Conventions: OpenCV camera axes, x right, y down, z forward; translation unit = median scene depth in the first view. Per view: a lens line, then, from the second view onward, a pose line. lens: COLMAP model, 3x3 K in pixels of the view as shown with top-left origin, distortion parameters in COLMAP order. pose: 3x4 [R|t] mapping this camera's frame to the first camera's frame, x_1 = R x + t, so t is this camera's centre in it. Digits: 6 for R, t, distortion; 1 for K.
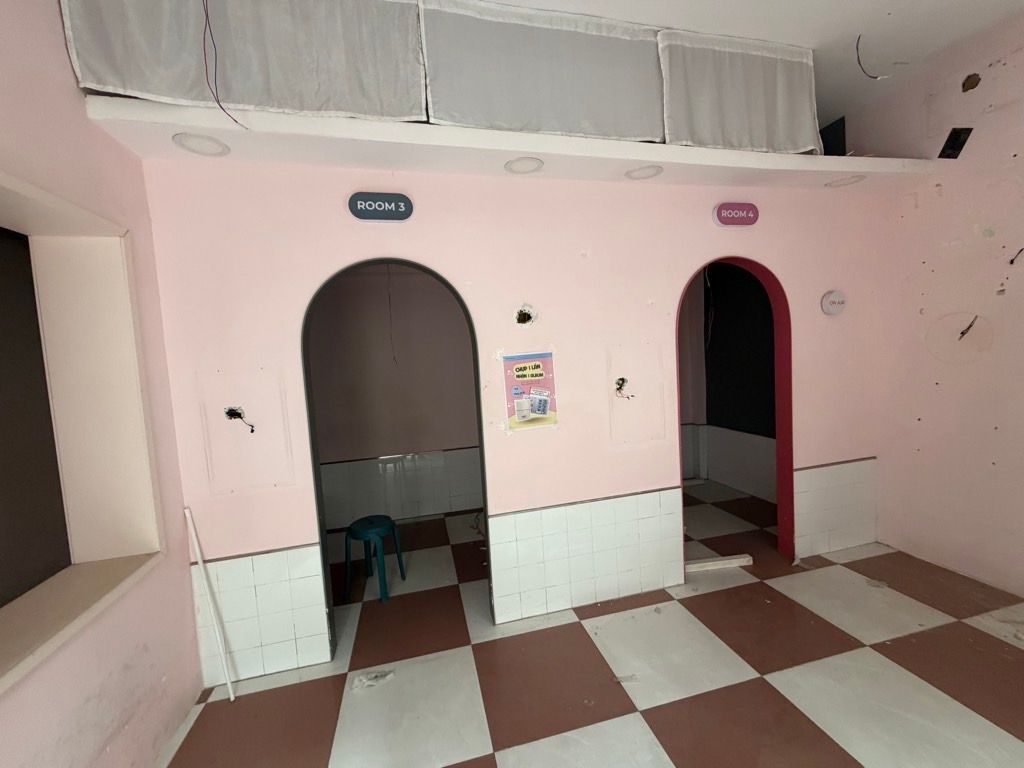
lens RADIAL K [[407.7, 0, 507.3], [0, 407.7, 385.0], [0, 0, 1]] dist [-0.001116, 0.000091]
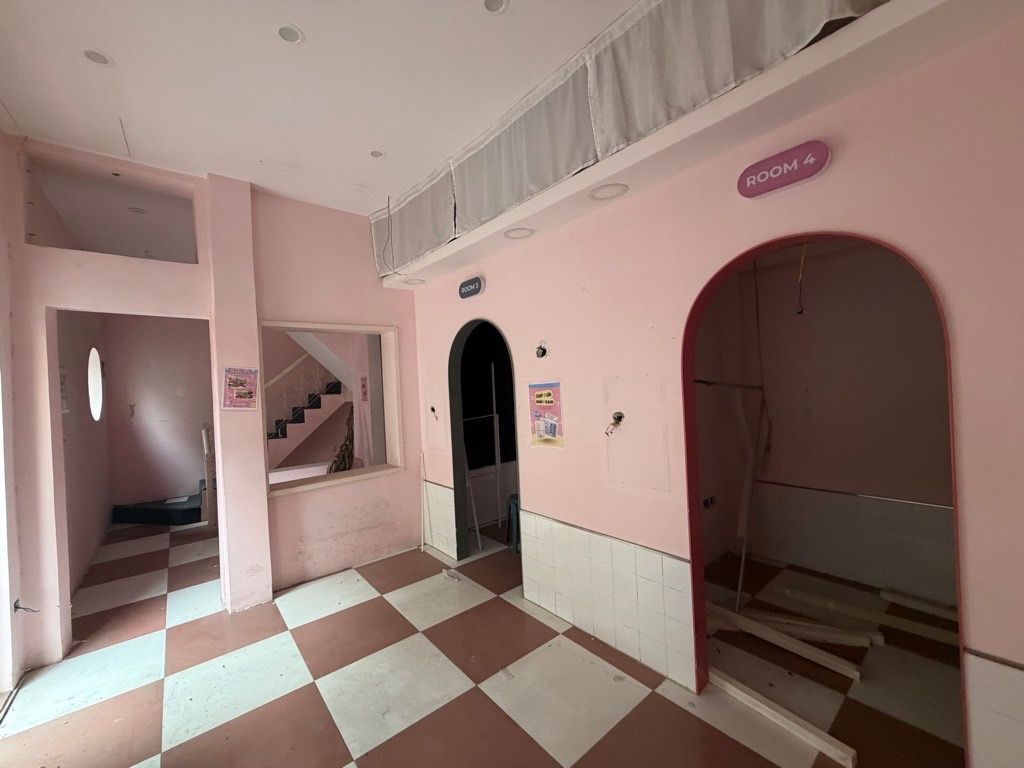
lens RADIAL K [[407.7, 0, 507.3], [0, 407.7, 385.0], [0, 0, 1]] dist [-0.001116, 0.000091]
pose [[0.439349, 0.043381, -0.897268, 1.053225], [-0.038358, 0.998828, 0.029509, -0.101340], [0.897497, 0.021452, 0.440498, 0.389469]]
